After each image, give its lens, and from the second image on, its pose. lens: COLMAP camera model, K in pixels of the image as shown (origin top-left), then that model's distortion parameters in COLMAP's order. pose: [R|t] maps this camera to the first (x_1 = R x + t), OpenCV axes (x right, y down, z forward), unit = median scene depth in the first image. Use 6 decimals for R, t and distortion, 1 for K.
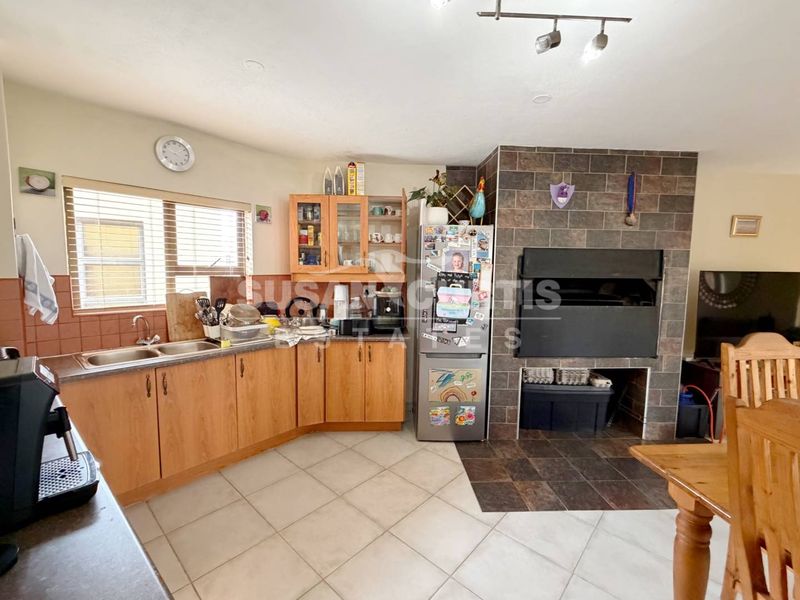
lens RADIAL K [[312.3, 0, 396.4], [0, 312.3, 295.4], [0, 0, 1]] dist [0.002900, -0.000033]
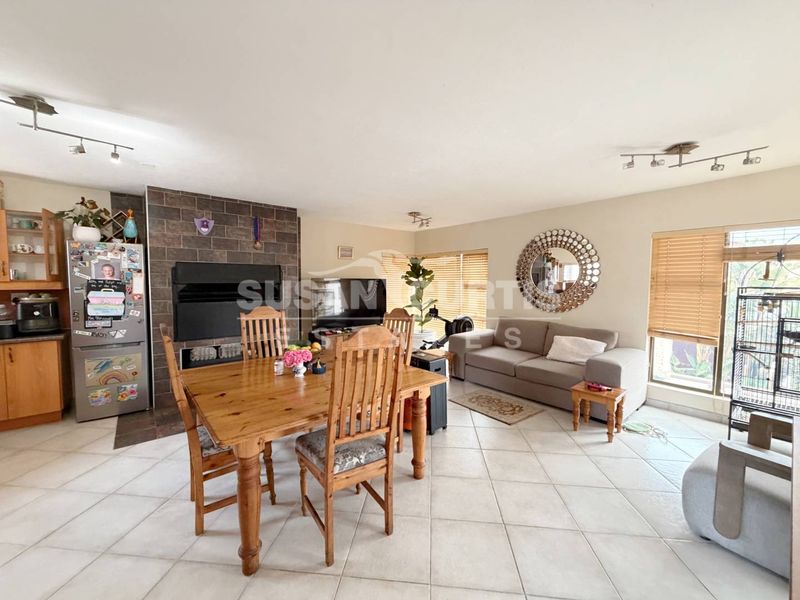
lens RADIAL K [[312.3, 0, 402.8], [0, 312.3, 299.7], [0, 0, 1]] dist [0.002900, -0.000033]
pose [[0.825723, -0.042061, 0.562506, 0.457086], [0.054642, 0.998491, -0.005548, 0.079223], [-0.561423, 0.035317, 0.826775, -0.711687]]
